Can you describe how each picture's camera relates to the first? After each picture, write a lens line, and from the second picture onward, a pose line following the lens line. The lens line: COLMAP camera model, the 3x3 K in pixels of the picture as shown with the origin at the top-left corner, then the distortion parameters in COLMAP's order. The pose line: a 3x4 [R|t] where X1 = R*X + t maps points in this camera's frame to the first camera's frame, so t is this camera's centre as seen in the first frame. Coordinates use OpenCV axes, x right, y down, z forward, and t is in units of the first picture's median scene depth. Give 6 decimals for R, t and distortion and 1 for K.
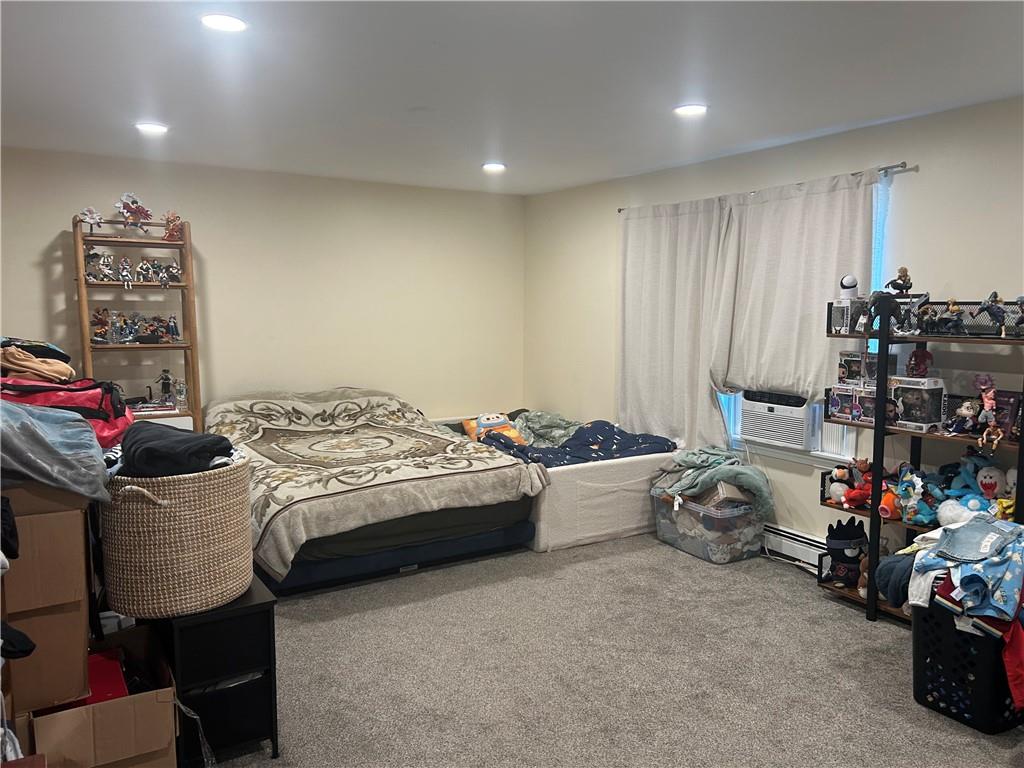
lens RADIAL K [[772.8, 0, 513.2], [0, 772.8, 387.5], [0, 0, 1]] dist [0.020725, -0.015403]
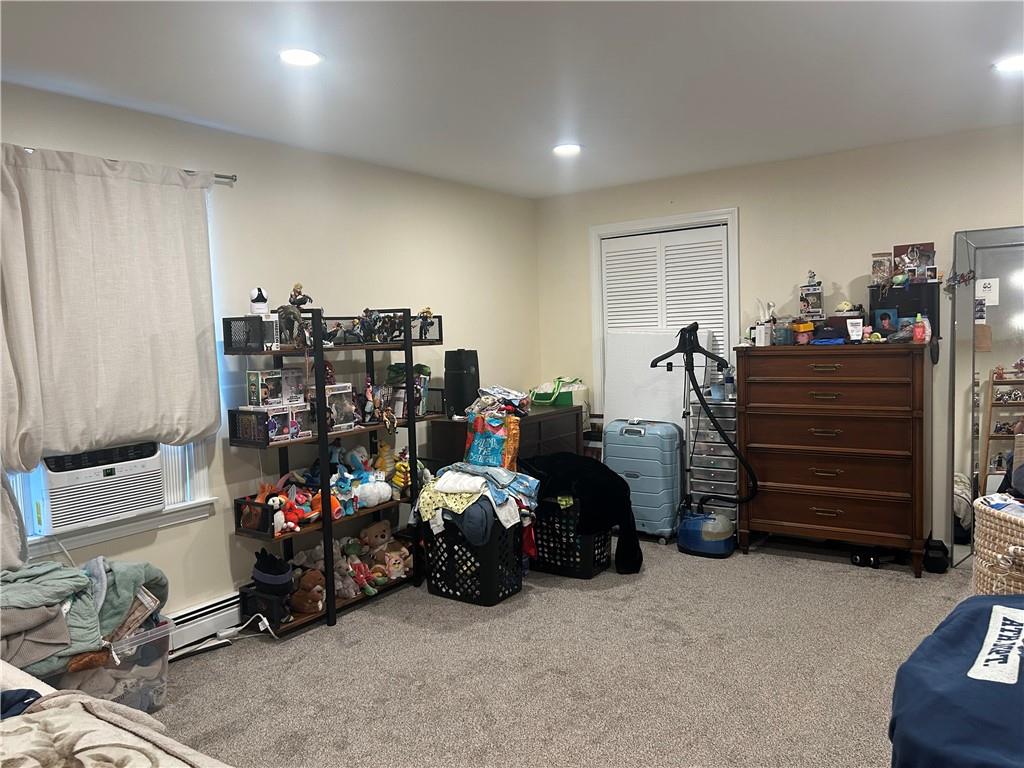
lens RADIAL K [[772.8, 0, 512.5], [0, 772.8, 382.5], [0, 0, 1]] dist [0.020725, -0.015403]
pose [[-0.429316, -0.050000, 0.901769, -0.522751], [0.129906, 0.984665, 0.116442, -0.099193], [-0.893763, 0.167136, -0.416237, 1.104631]]
